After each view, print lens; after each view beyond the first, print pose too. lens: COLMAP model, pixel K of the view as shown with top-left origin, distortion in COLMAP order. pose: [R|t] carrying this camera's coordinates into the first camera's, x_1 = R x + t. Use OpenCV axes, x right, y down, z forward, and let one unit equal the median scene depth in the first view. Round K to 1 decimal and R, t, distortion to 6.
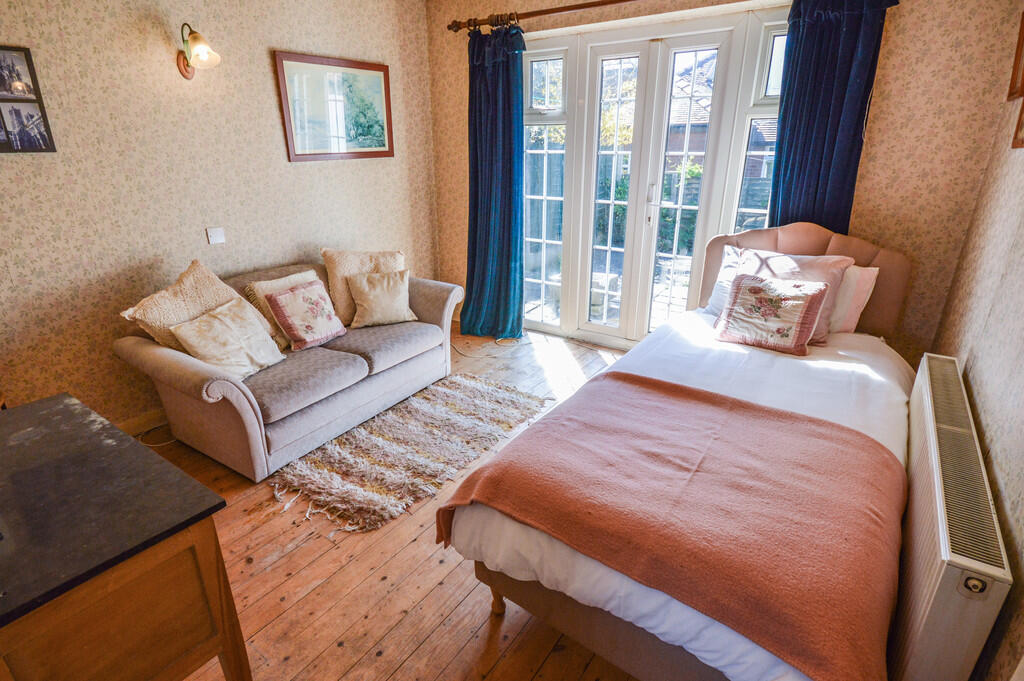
lens RADIAL K [[492.3, 0, 512.0], [0, 492.3, 340.5], [0, 0, 1]] dist [0.000855, -0.000571]
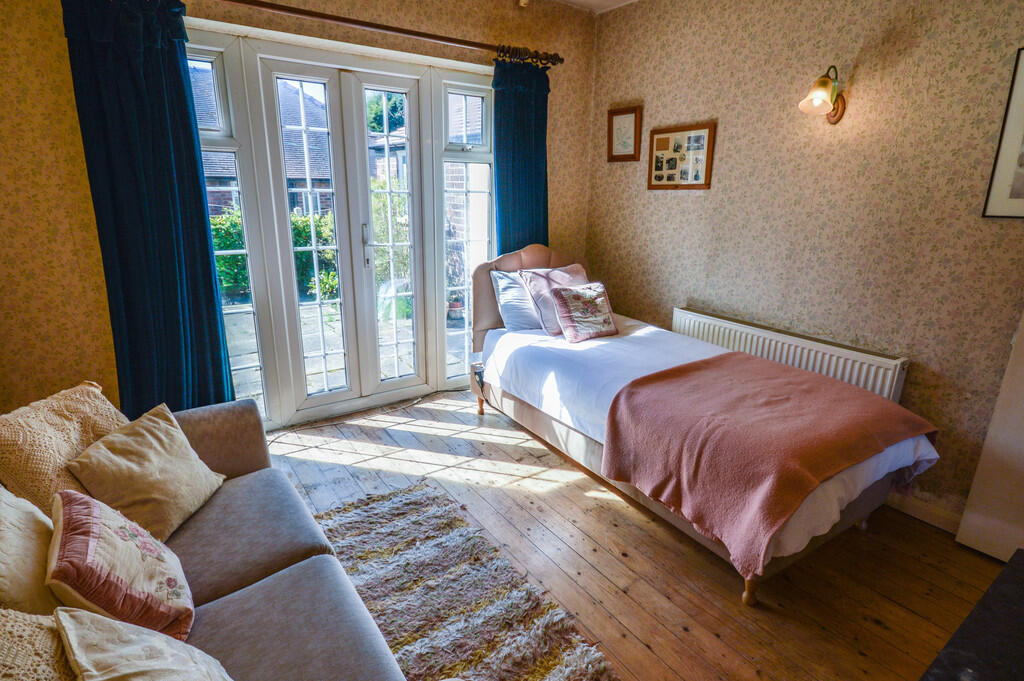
lens RADIAL K [[514.8, 0, 512.0], [0, 514.8, 340.5], [0, 0, 1]] dist [0.046056, -0.000213]
pose [[0.376444, -0.271053, 0.885901, -0.832646], [0.325791, 0.933897, 0.147301, -0.261956], [-0.867266, 0.233168, 0.439866, 0.596714]]
